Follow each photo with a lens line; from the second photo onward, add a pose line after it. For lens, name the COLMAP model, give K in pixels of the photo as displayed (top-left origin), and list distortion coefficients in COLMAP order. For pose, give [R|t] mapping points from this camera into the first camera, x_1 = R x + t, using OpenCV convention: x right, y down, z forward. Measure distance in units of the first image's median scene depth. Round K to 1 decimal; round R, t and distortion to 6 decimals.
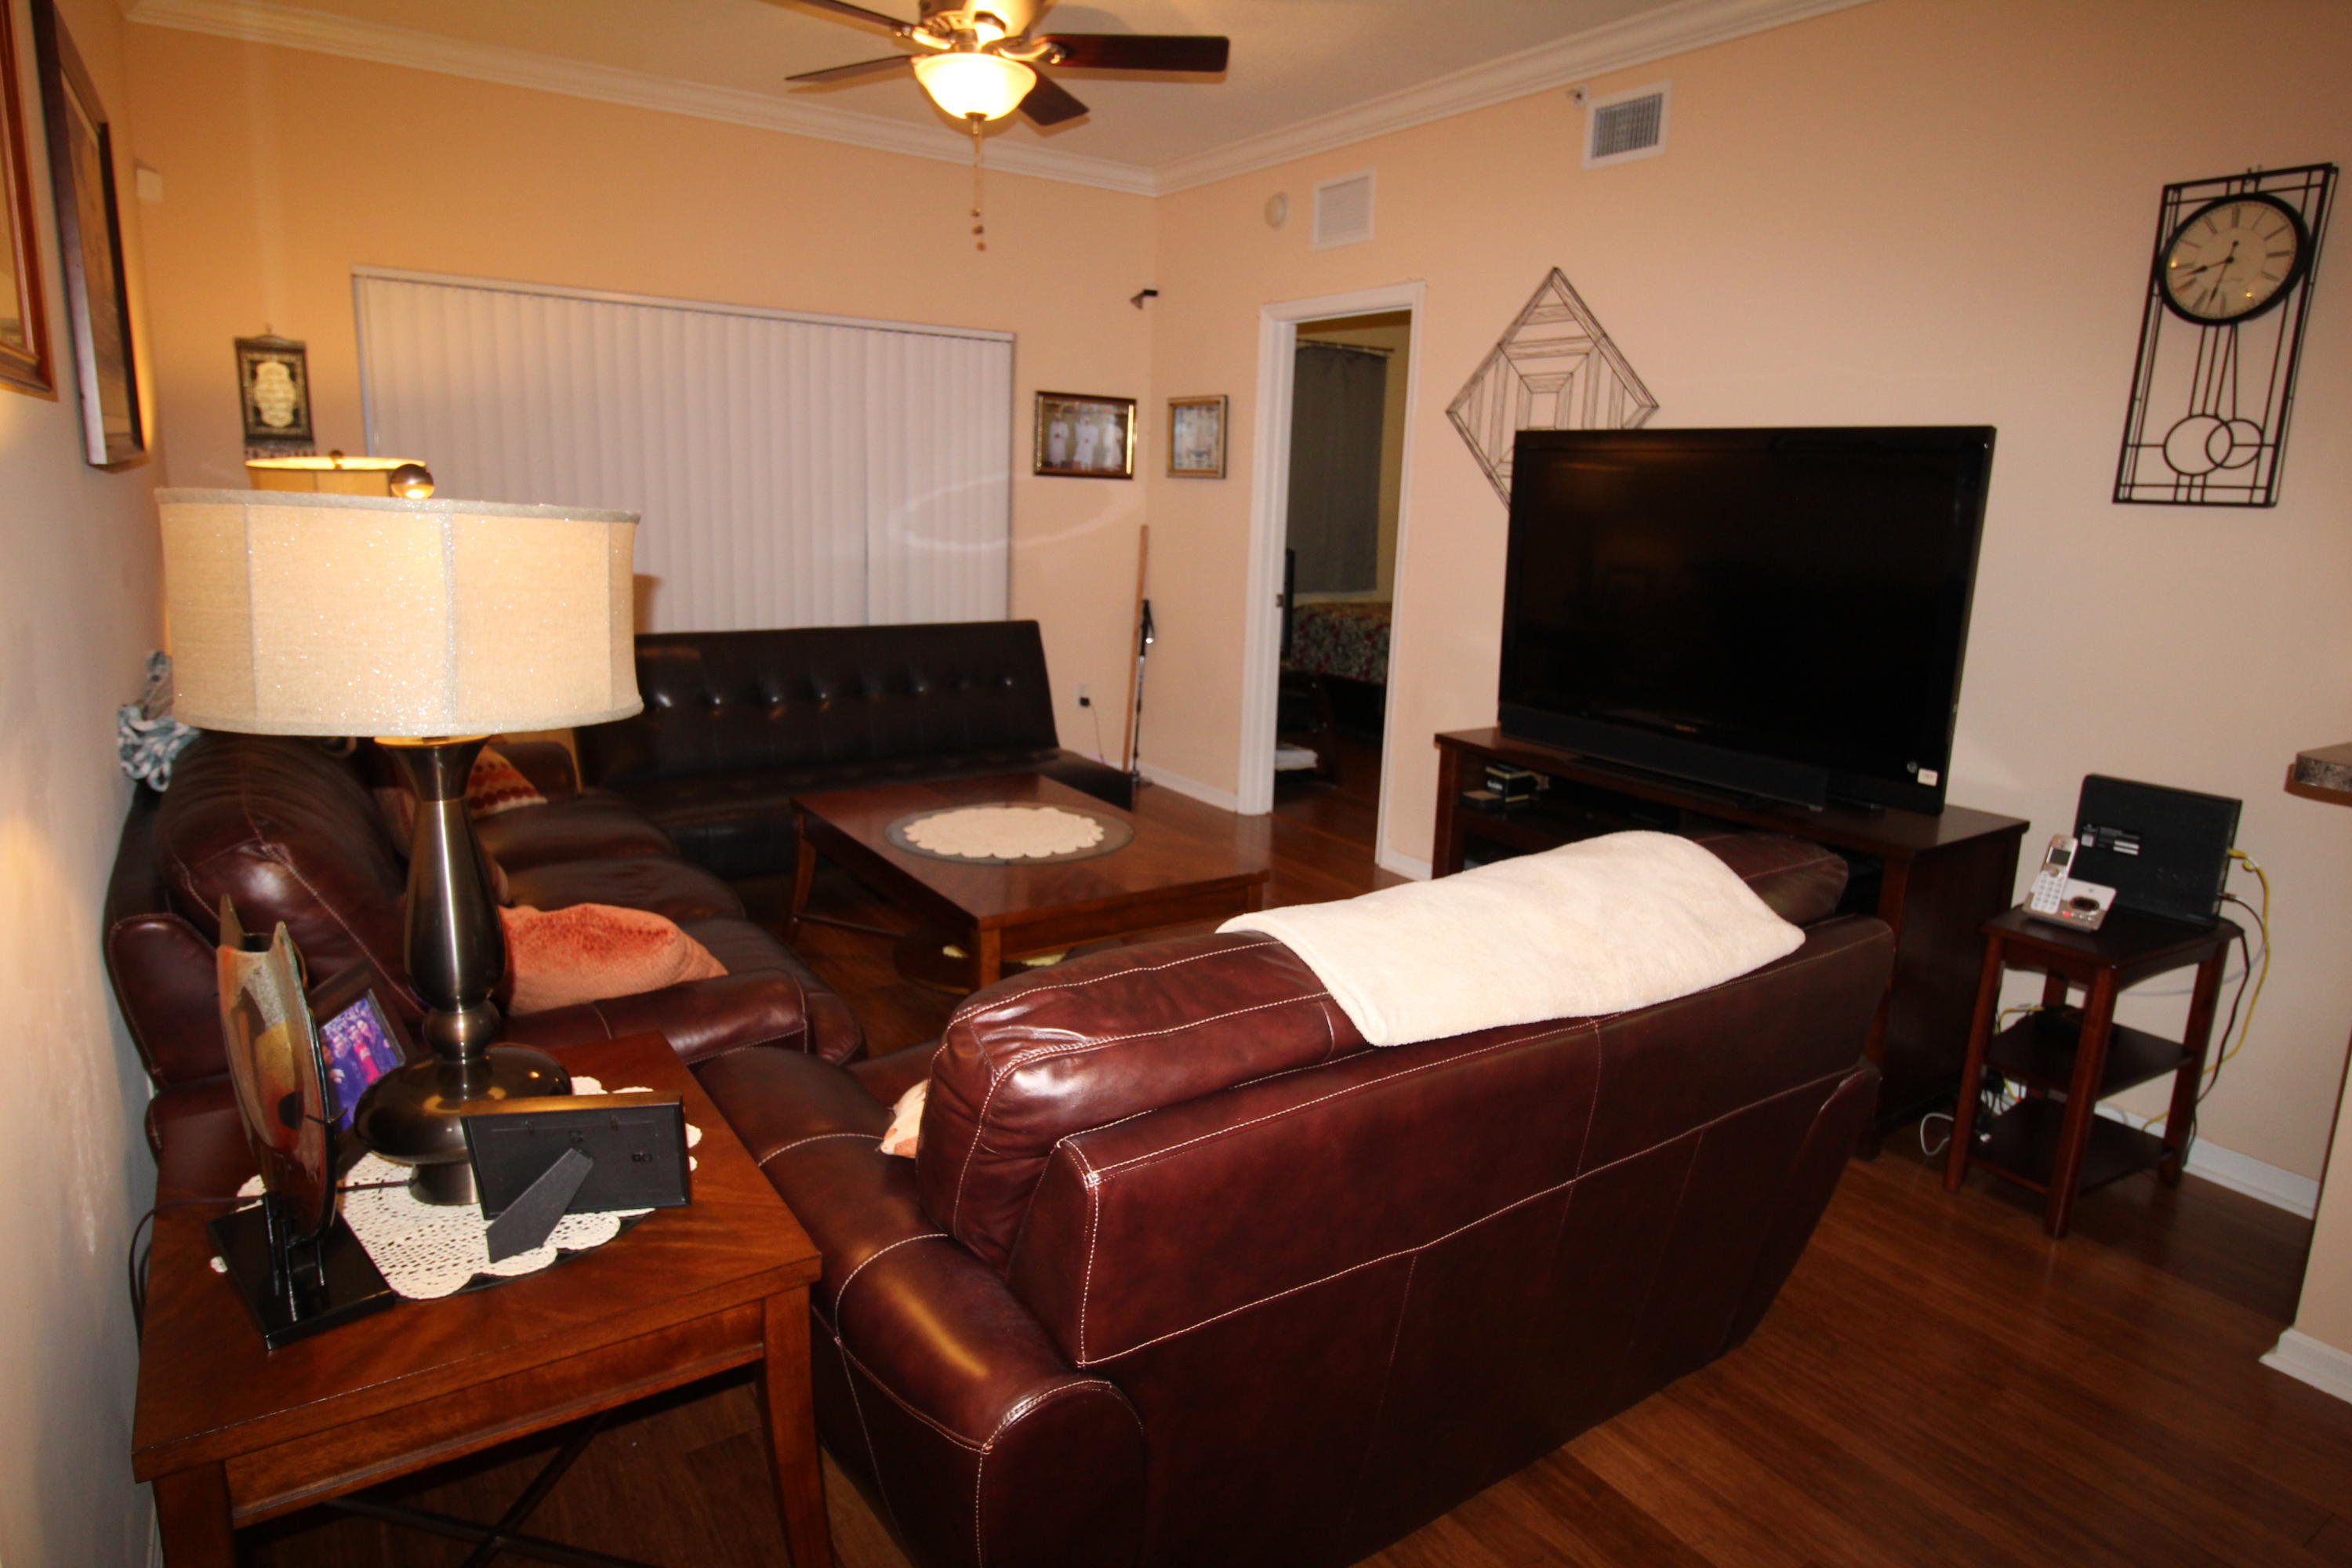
lens RADIAL K [[1373.1, 0, 1203.6], [0, 1373.1, 780.2], [0, 0, 1]] dist [0.006855, -0.011941]
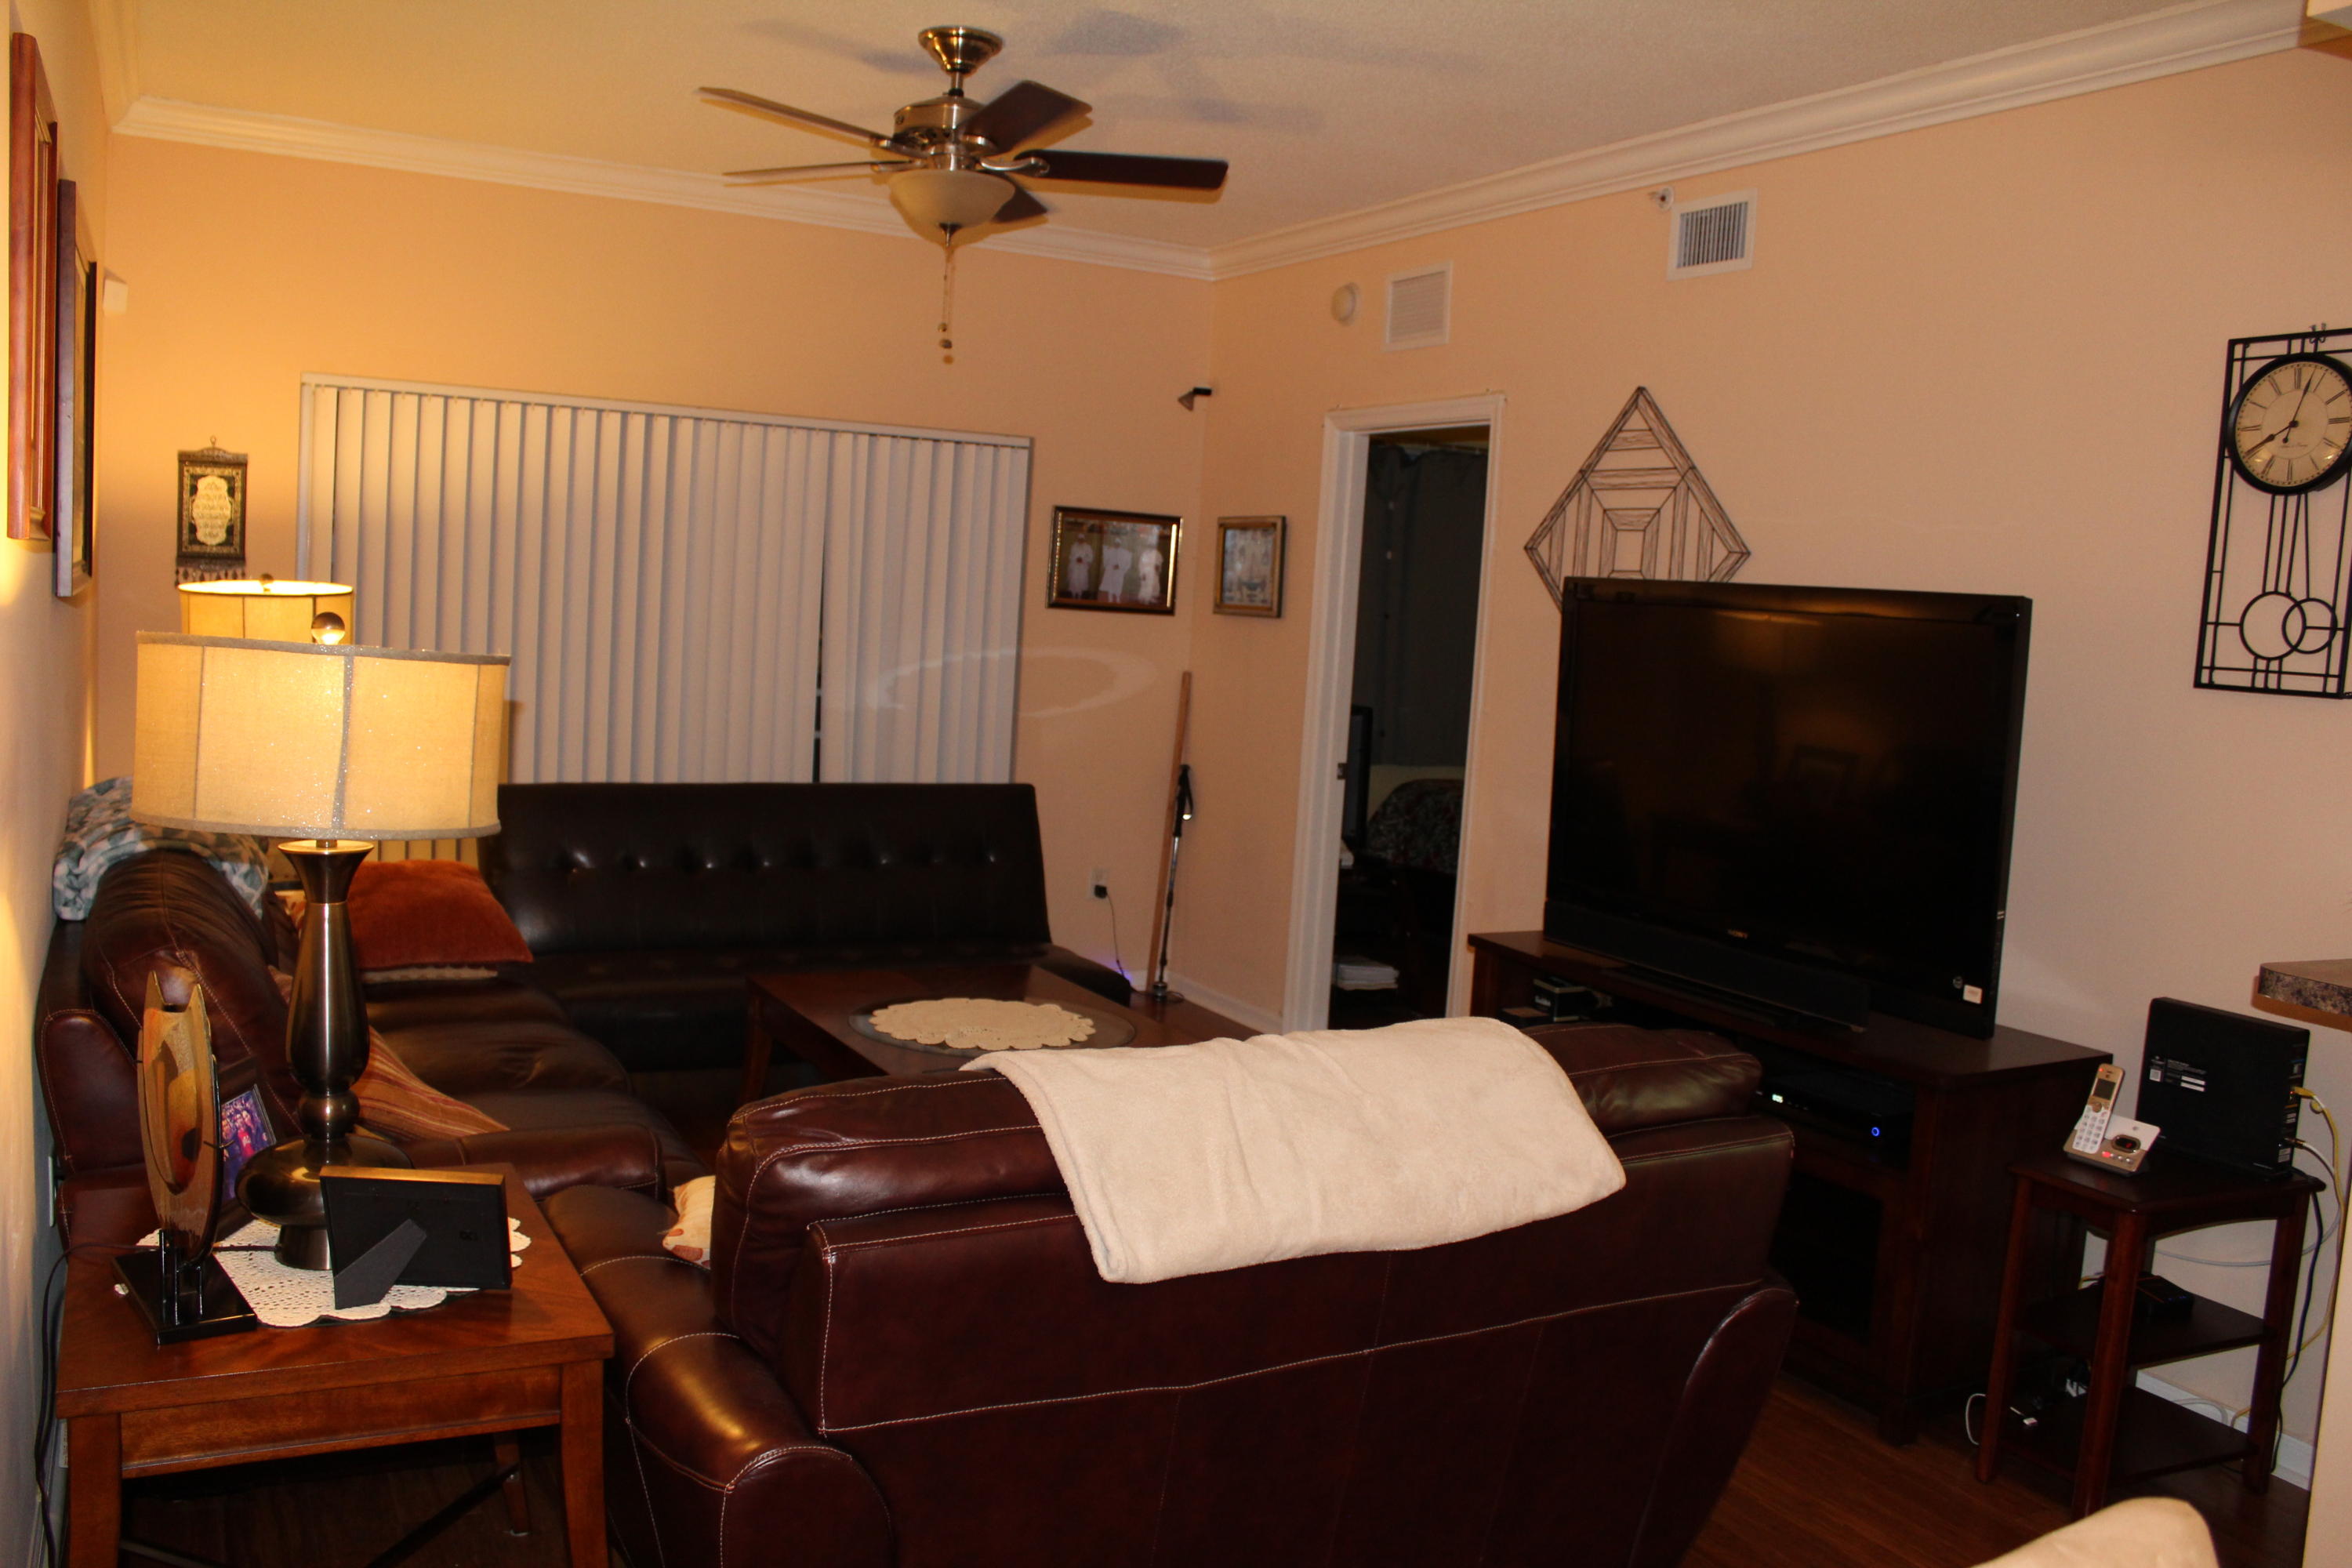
lens RADIAL K [[2004.3, 0, 1179.7], [0, 2004.3, 838.2], [0, 0, 1]] dist [-0.178573, 0.172022]
pose [[0.993500, 0.037820, -0.107365, 0.163319], [-0.048203, 0.994231, -0.095820, 0.042012], [0.103122, 0.100372, 0.989591, -0.271556]]
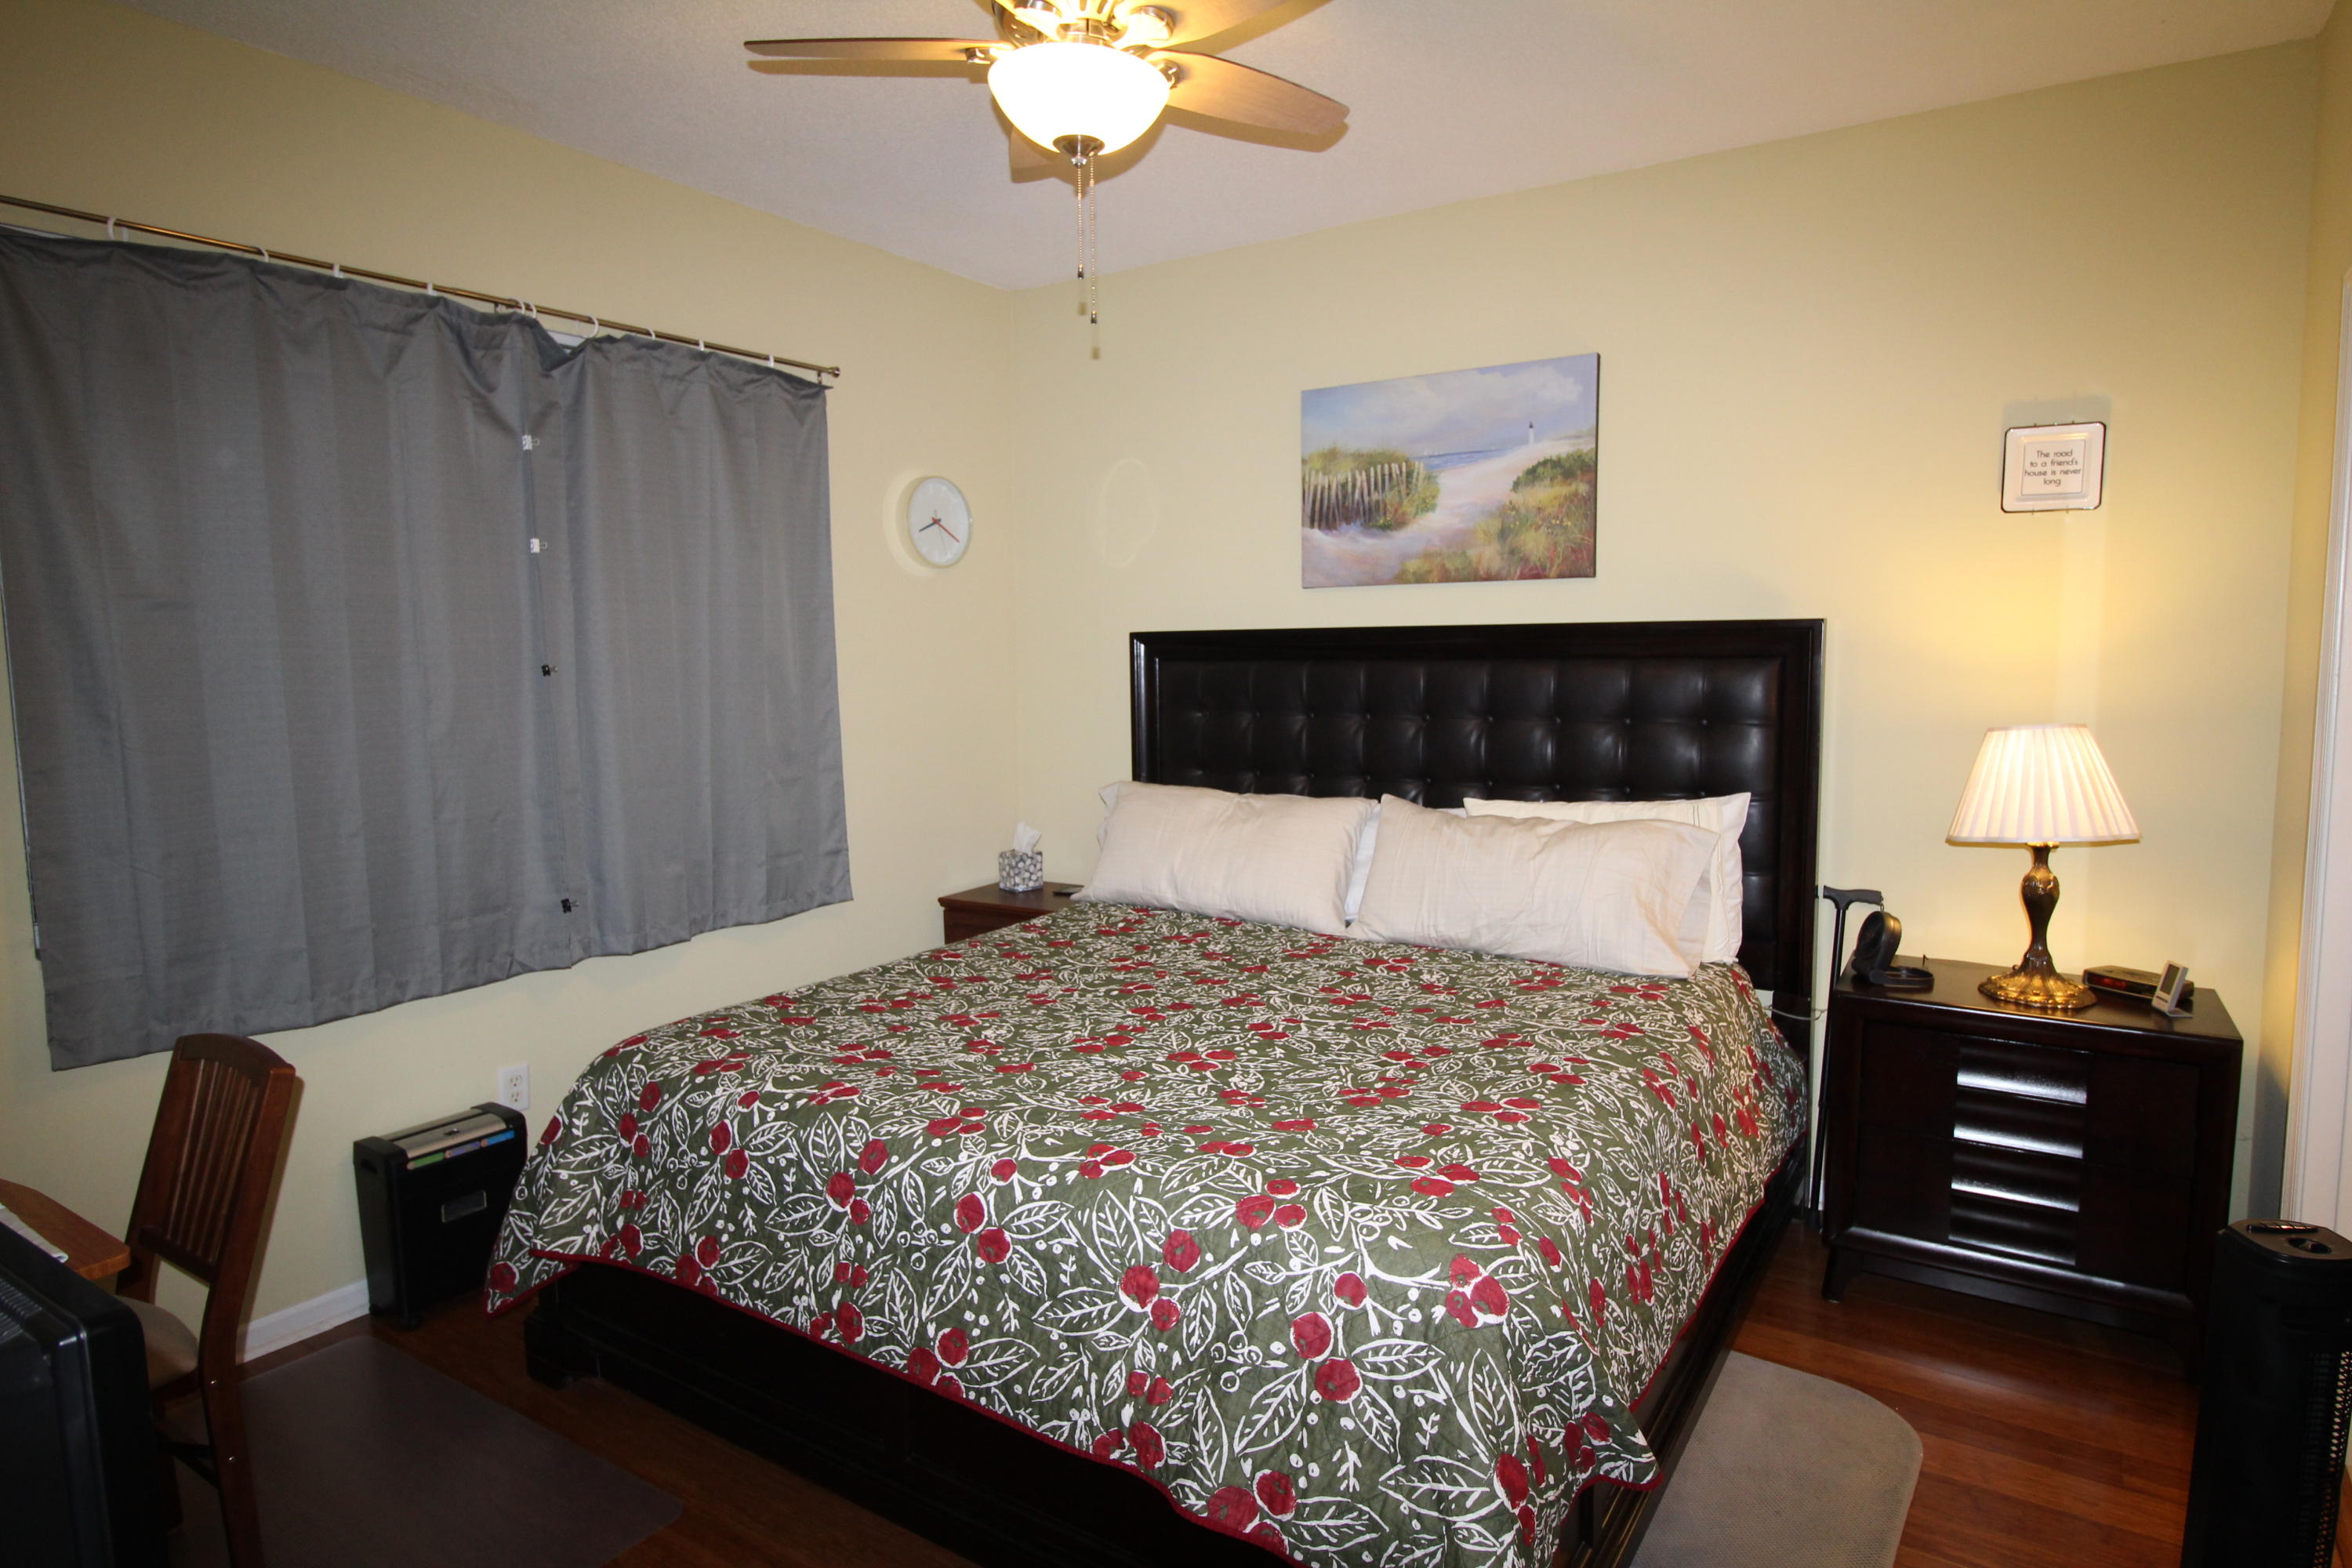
lens RADIAL K [[1290.8, 0, 1205.1], [0, 1290.8, 773.0], [0, 0, 1]] dist [0.003557, -0.013523]
pose [[0.923736, -0.079252, 0.374741, 0.226129], [0.119291, 0.989227, -0.084847, -0.379647], [-0.363980, 0.123079, 0.923239, 1.658043]]
